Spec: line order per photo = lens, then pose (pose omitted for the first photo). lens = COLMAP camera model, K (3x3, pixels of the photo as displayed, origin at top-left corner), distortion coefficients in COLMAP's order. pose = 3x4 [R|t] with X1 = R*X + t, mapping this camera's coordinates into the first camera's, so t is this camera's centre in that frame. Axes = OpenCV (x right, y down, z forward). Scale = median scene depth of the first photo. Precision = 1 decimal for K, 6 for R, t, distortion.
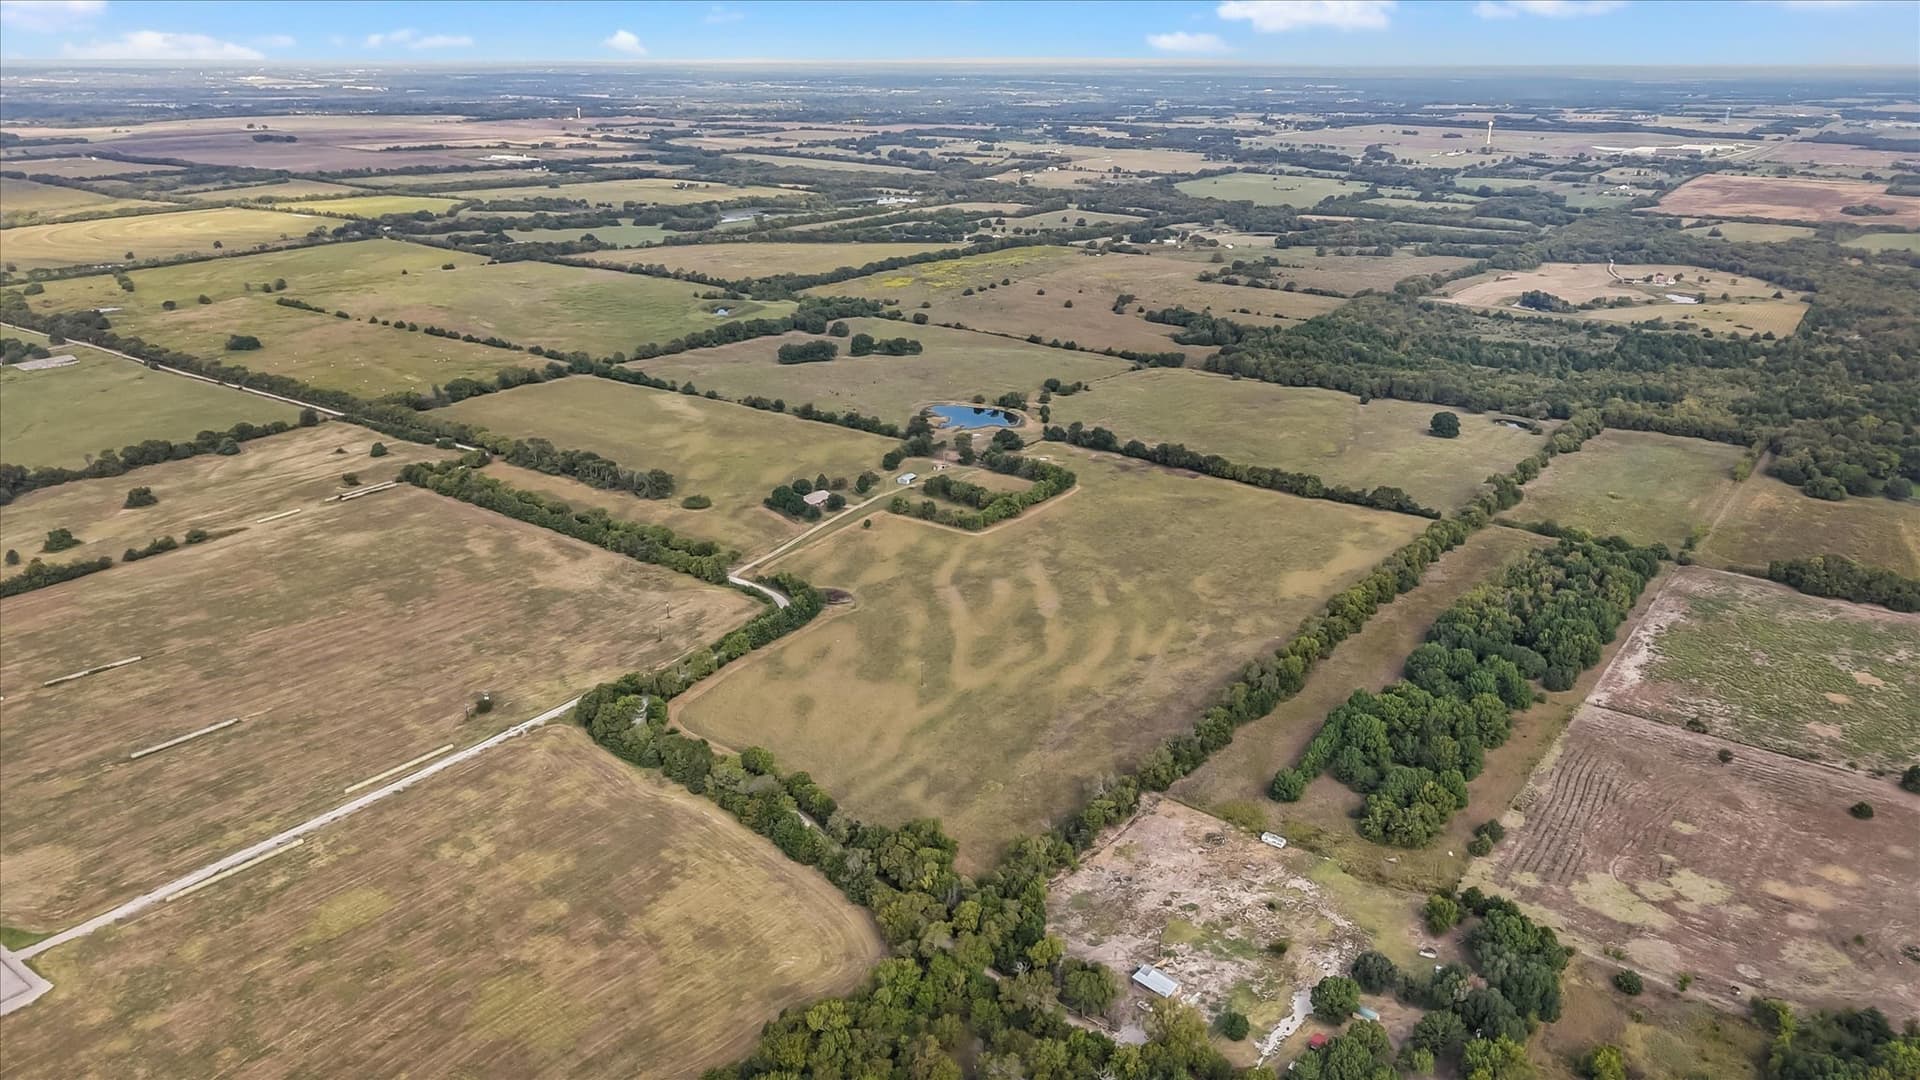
lens RADIAL K [[1329.4, 0, 960.0], [0, 1329.4, 540.0], [0, 0, 1]] dist [0.042239, -0.052204]
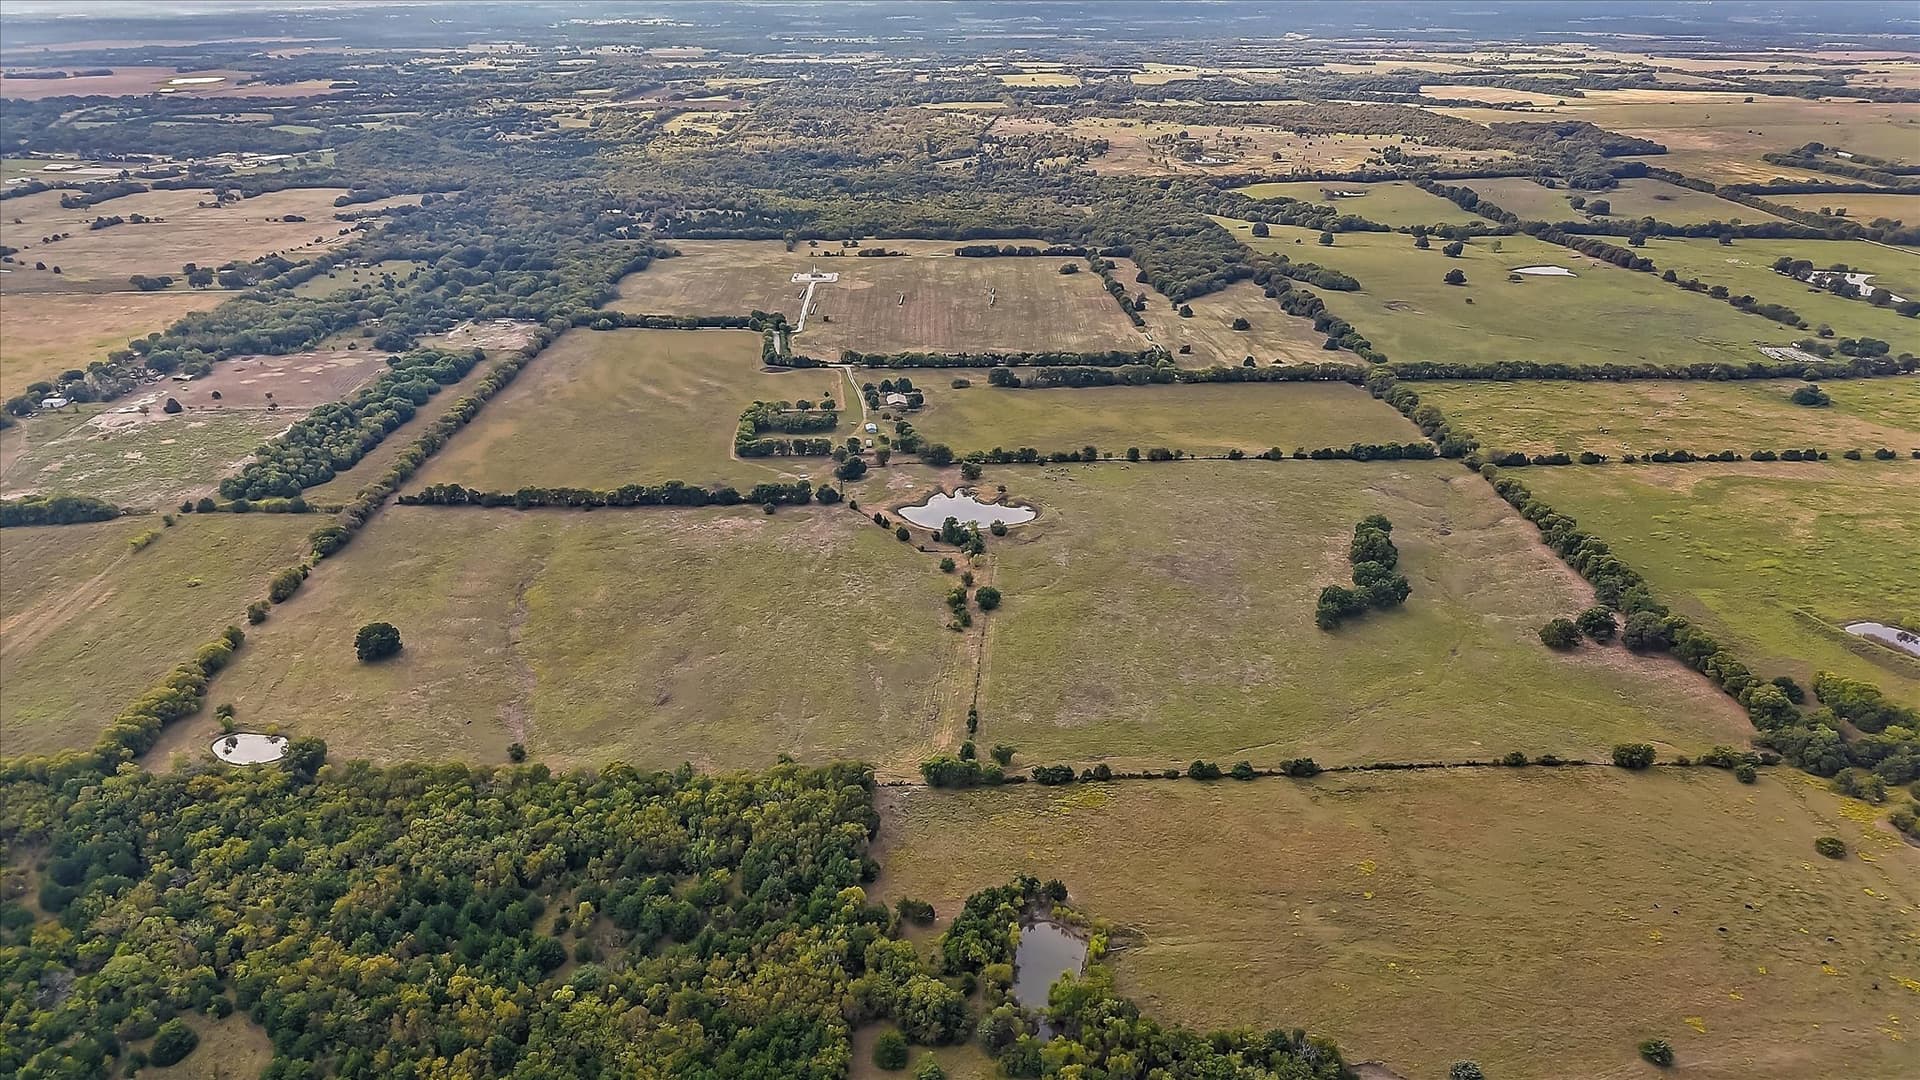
lens RADIAL K [[1329.4, 0, 960.0], [0, 1329.4, 540.0], [0, 0, 1]] dist [0.042239, -0.052204]
pose [[-0.788320, 0.225157, -0.572588, 0.670264], [-0.212439, 0.773791, 0.596755, -0.780466], [0.577427, 0.592074, -0.562163, 2.016809]]
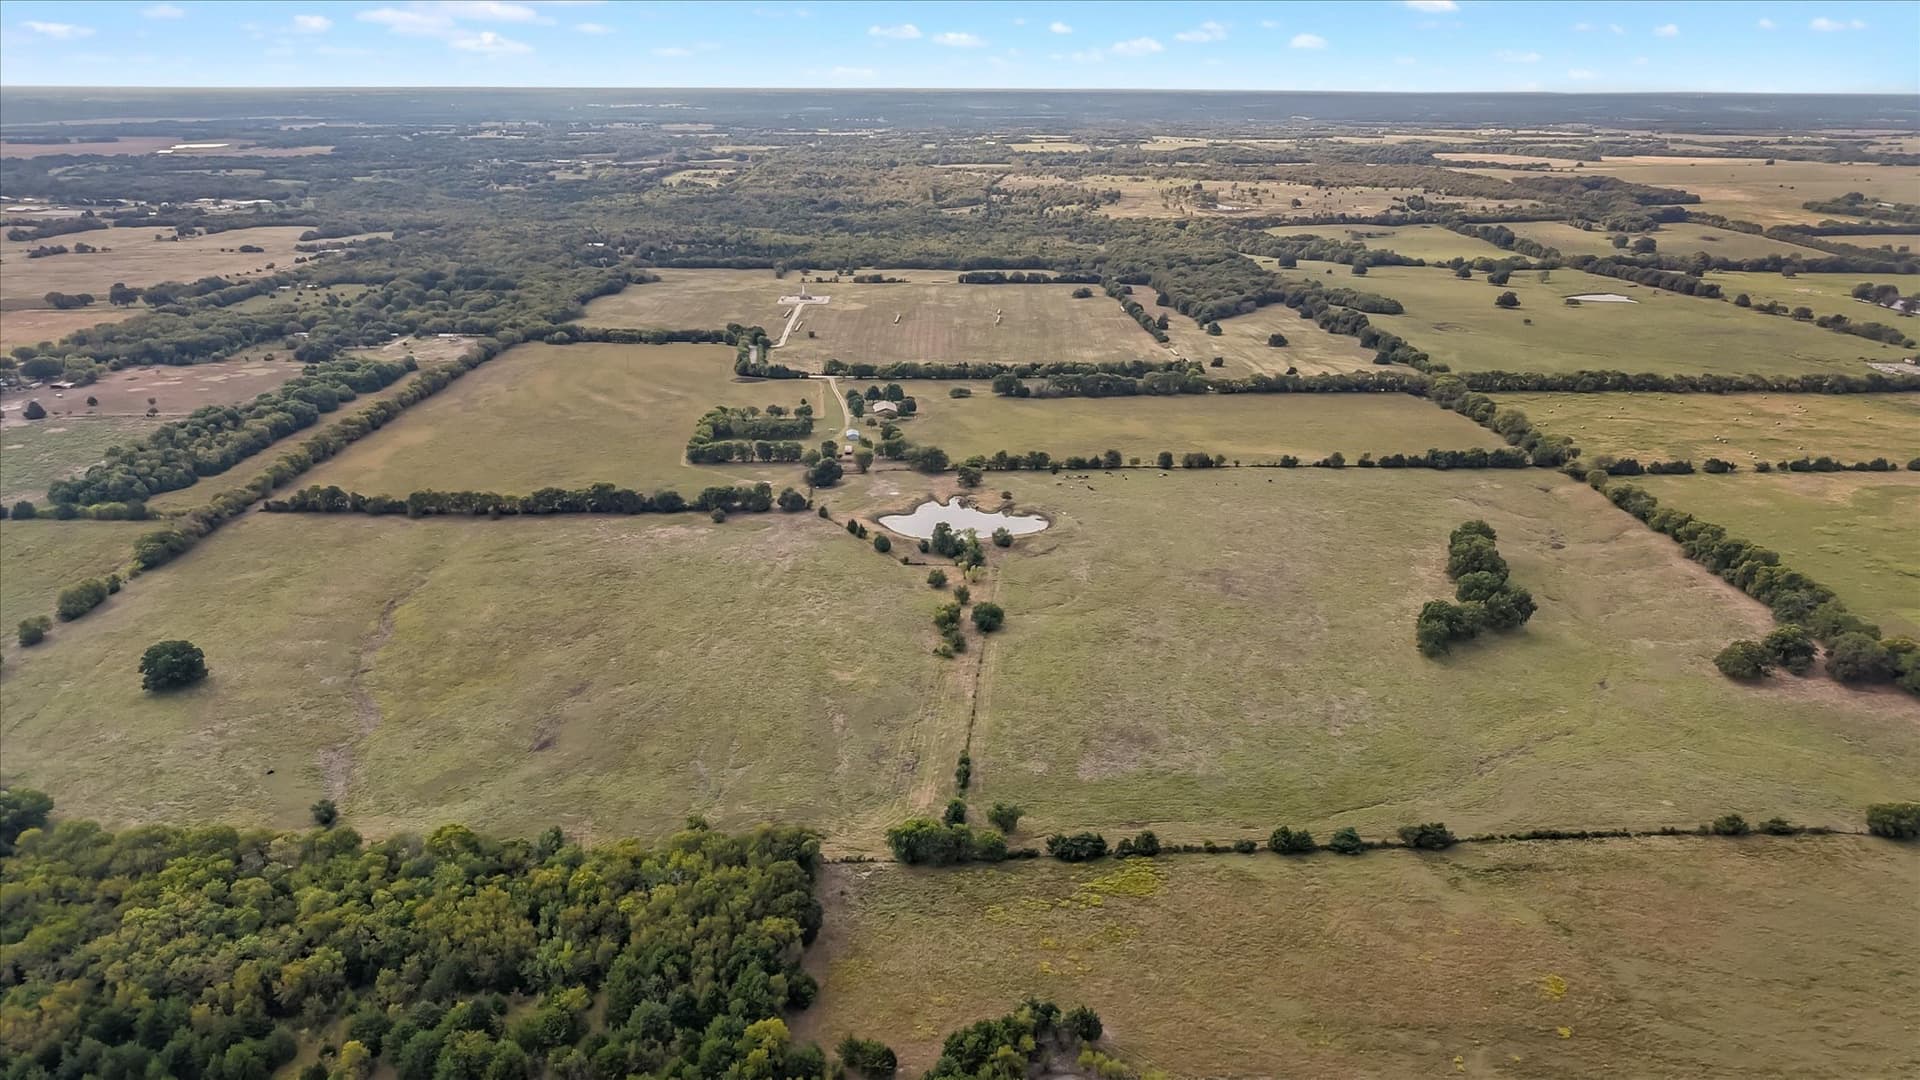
lens RADIAL K [[1318.3, 0, 972.1], [0, 1318.3, 539.7], [0, 0, 1]] dist [0.028304, -0.032357]
pose [[-0.787688, 0.187202, -0.586944, 0.541471], [-0.216021, 0.808302, 0.547706, -0.611497], [0.576960, 0.558214, -0.596250, 1.920648]]
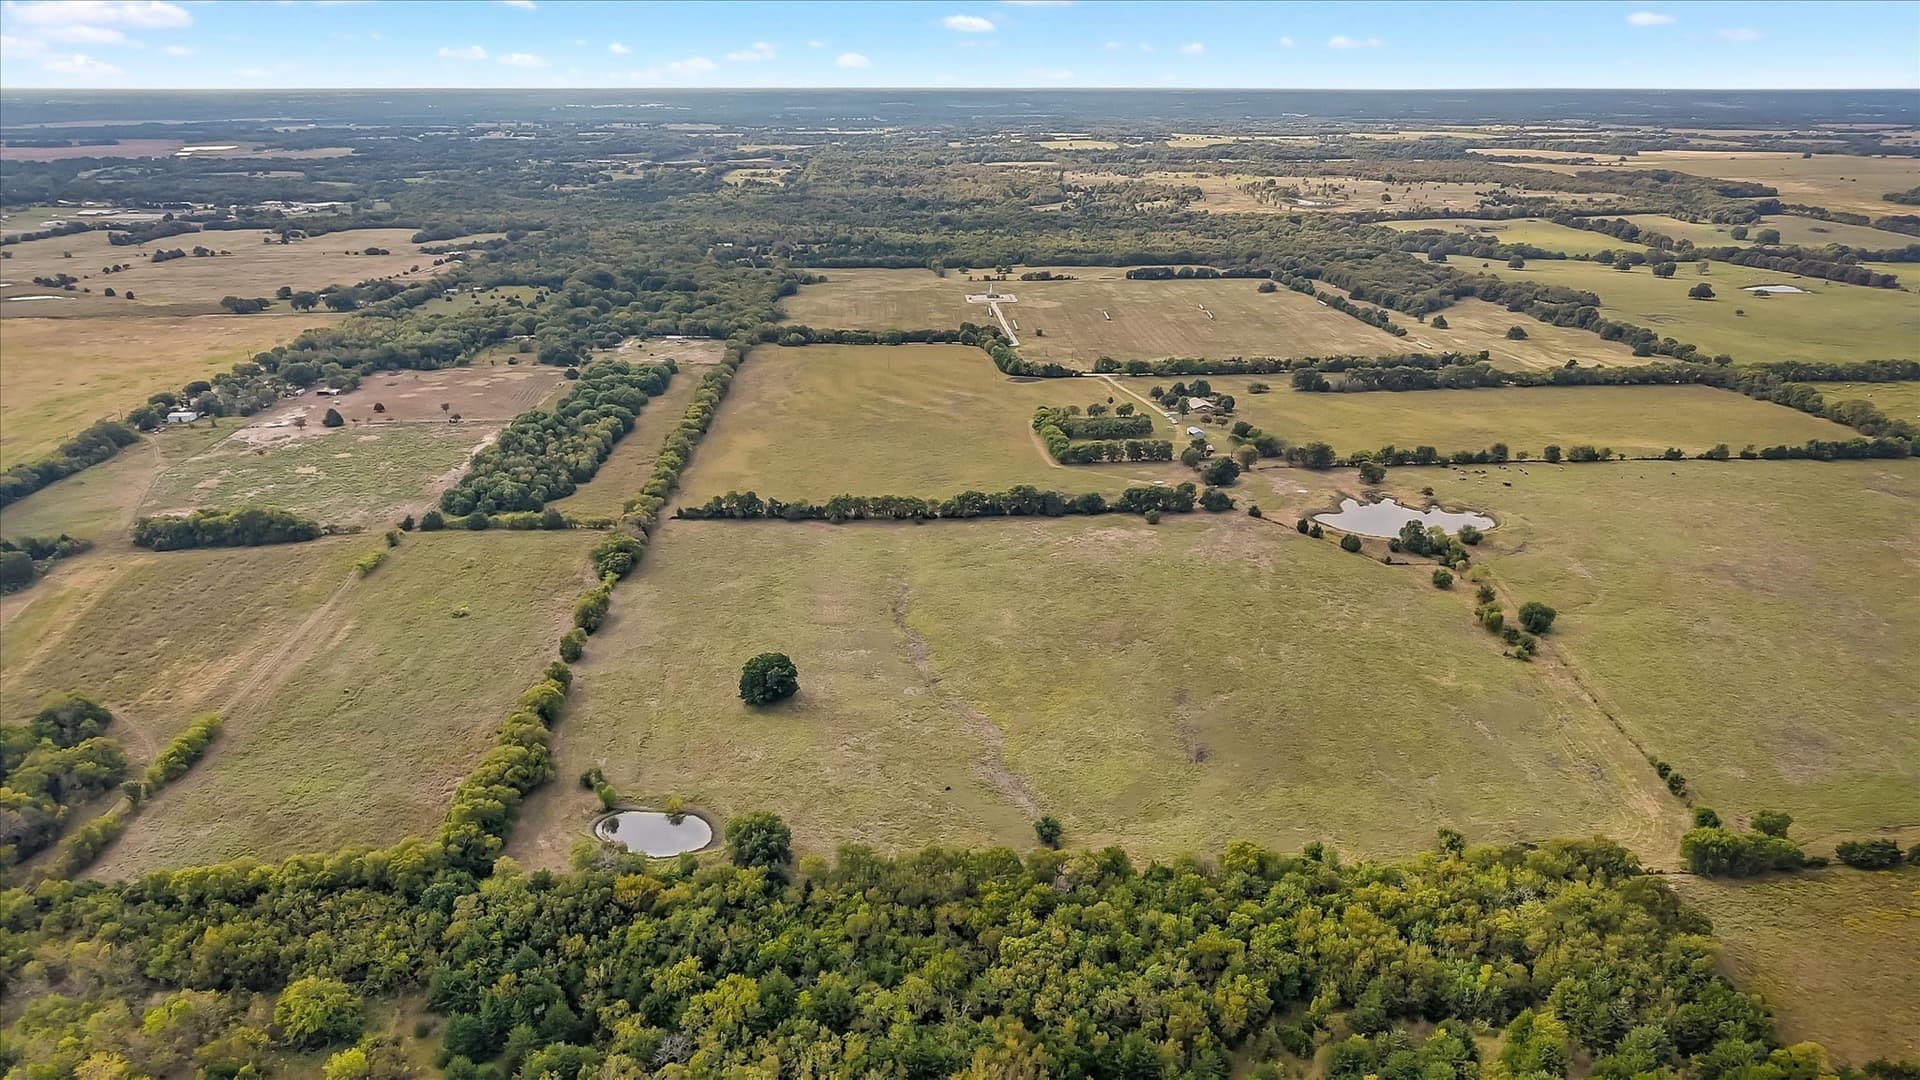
lens RADIAL K [[1318.3, 0, 972.1], [0, 1318.3, 539.7], [0, 0, 1]] dist [0.028304, -0.032357]
pose [[-0.767757, 0.198224, -0.609308, 0.778703], [-0.220496, 0.811126, 0.541716, -0.529278], [0.601606, 0.550257, -0.579040, 1.716007]]
